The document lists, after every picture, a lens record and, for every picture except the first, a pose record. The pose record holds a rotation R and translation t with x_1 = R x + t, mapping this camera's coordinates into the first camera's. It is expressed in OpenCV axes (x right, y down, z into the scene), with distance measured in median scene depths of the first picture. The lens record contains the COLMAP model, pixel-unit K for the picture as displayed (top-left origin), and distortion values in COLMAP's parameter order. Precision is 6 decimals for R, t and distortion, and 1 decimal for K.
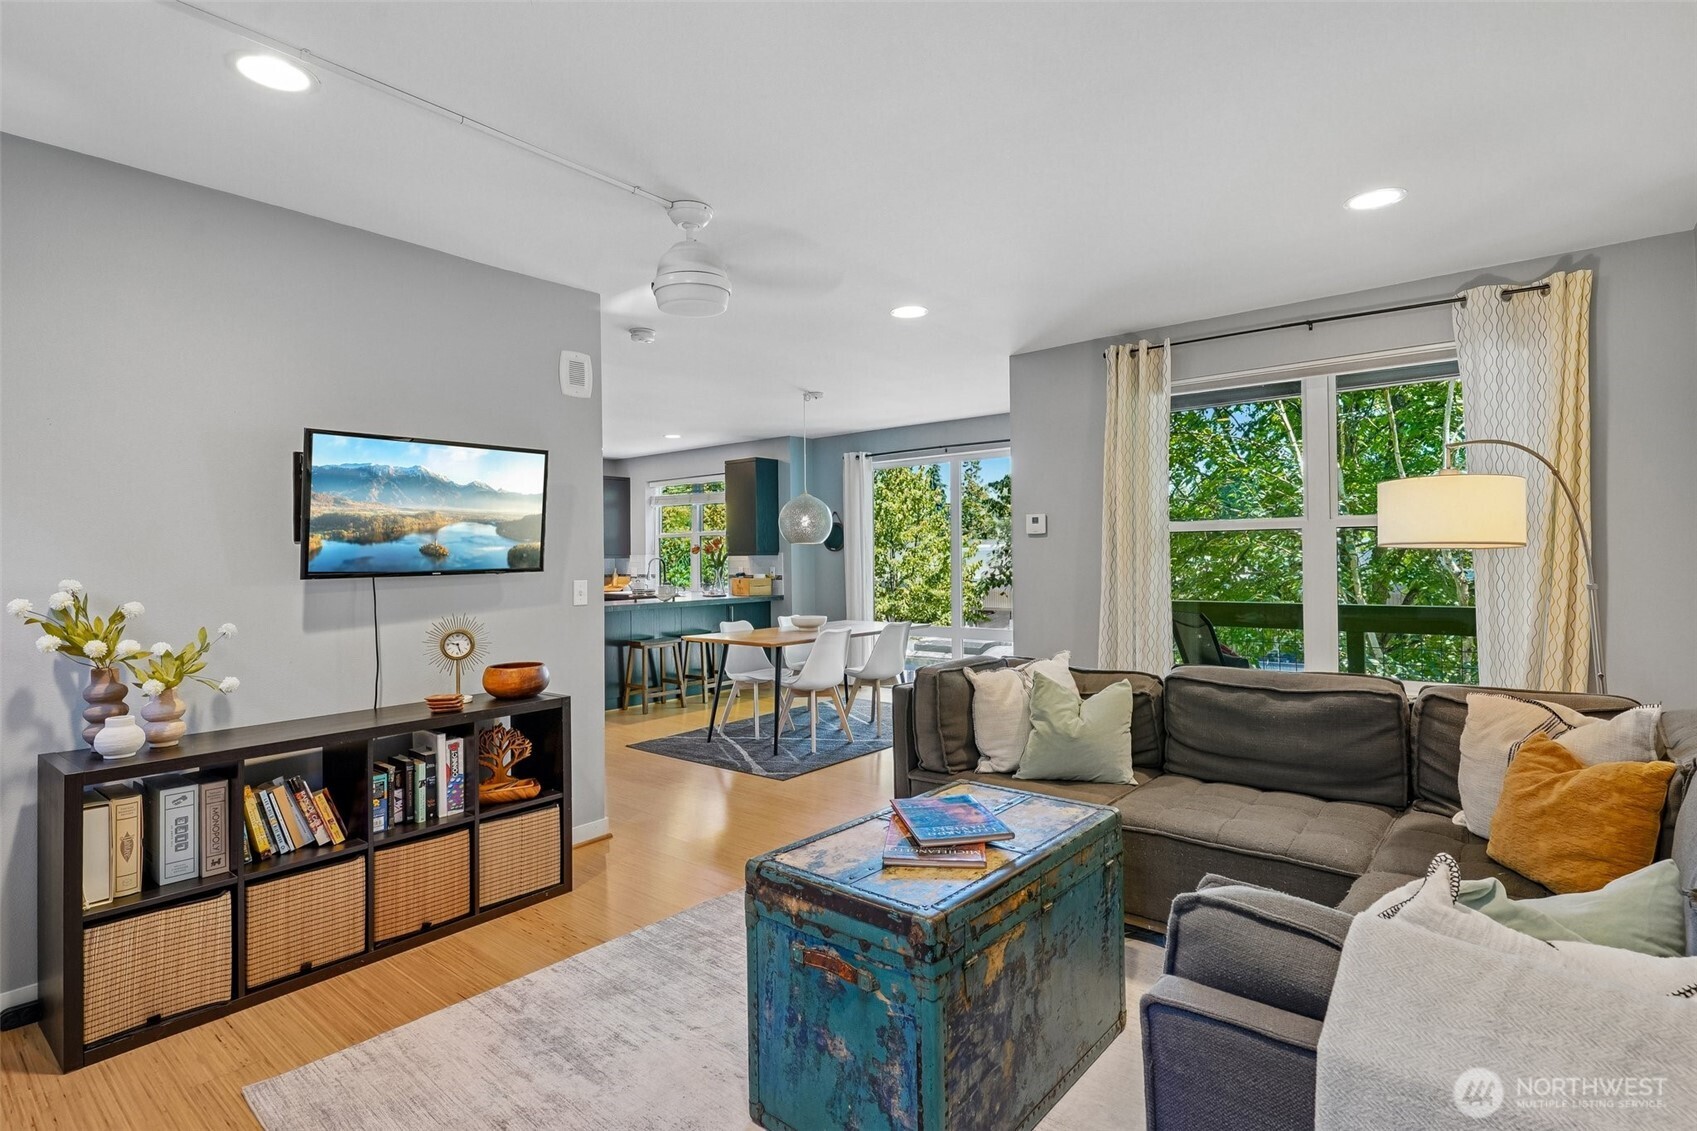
lens RADIAL K [[843.0, 0, 845.0], [0, 843.0, 540.2], [0, 0, 1]] dist [0.004555, -0.001493]
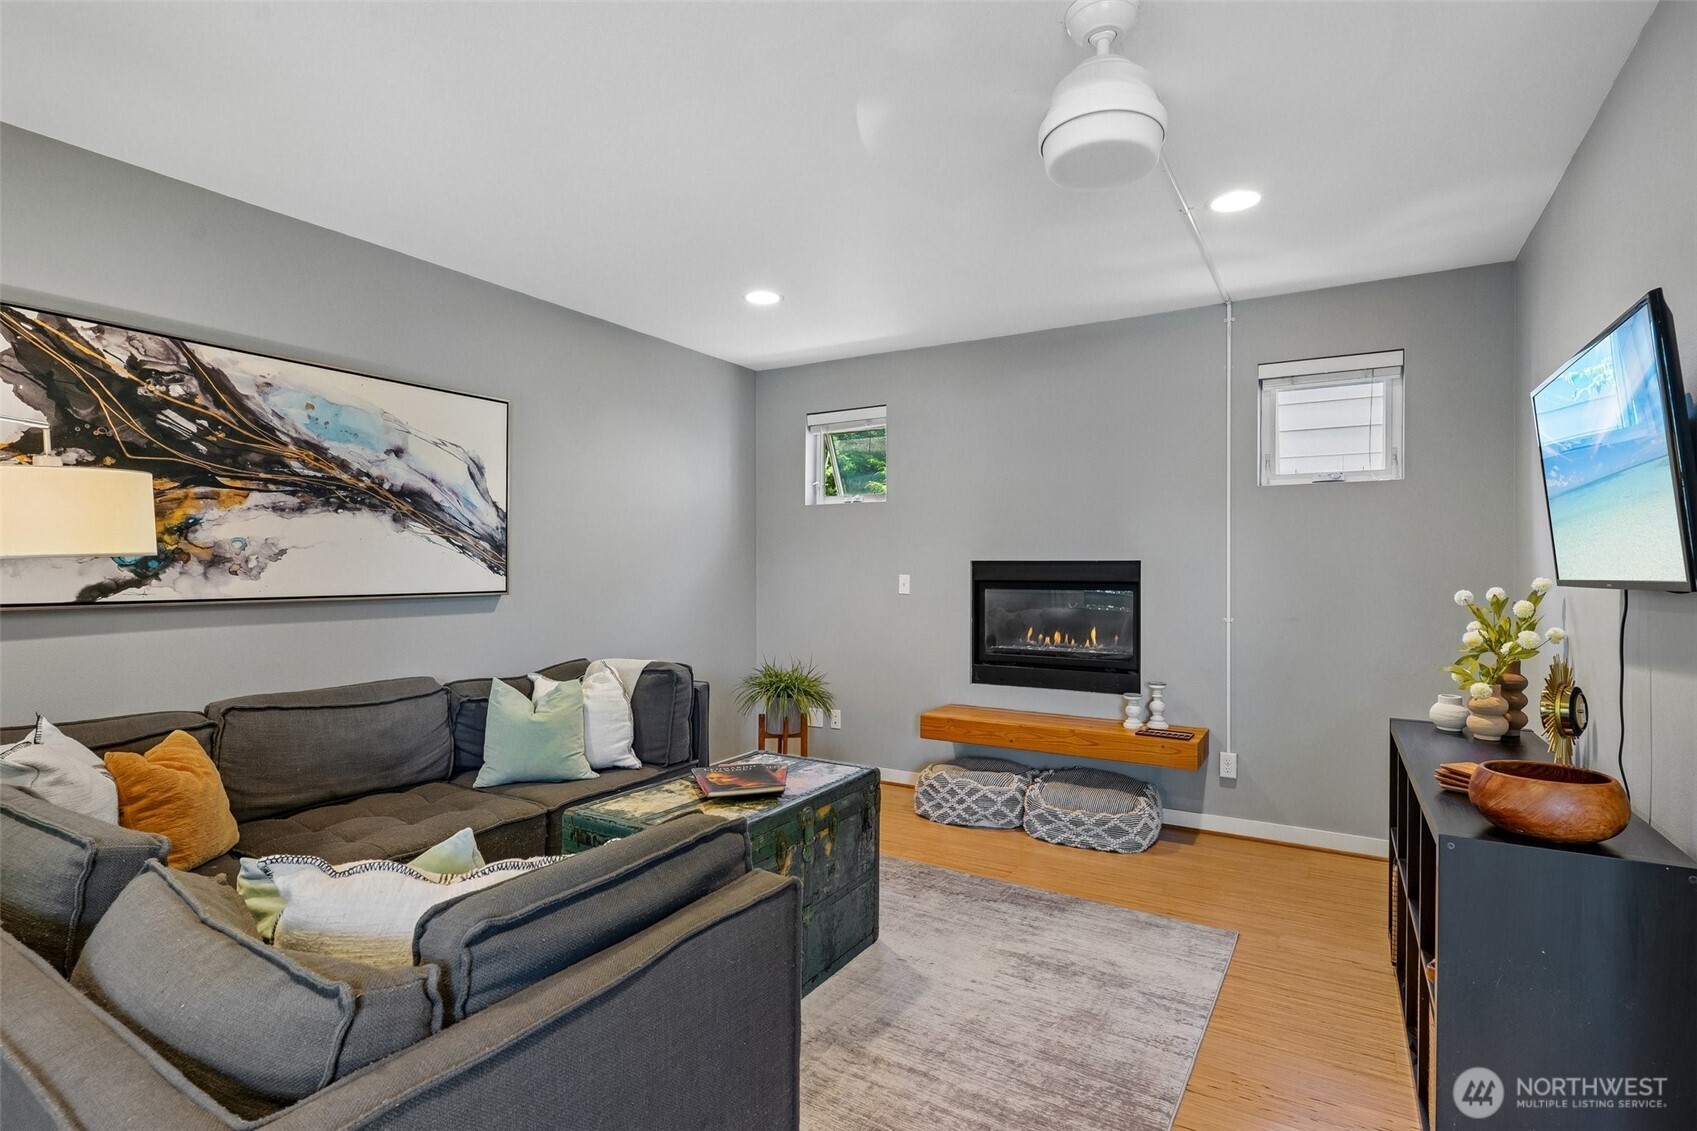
lens RADIAL K [[843.0, 0, 842.6], [0, 843.0, 584.6], [0, 0, 1]] dist [0.004555, -0.001493]
pose [[-0.985958, 0.015244, -0.166294, 0.099449], [0.014505, 0.999879, 0.005659, 0.026338], [0.166360, 0.003167, -0.986060, 1.312420]]
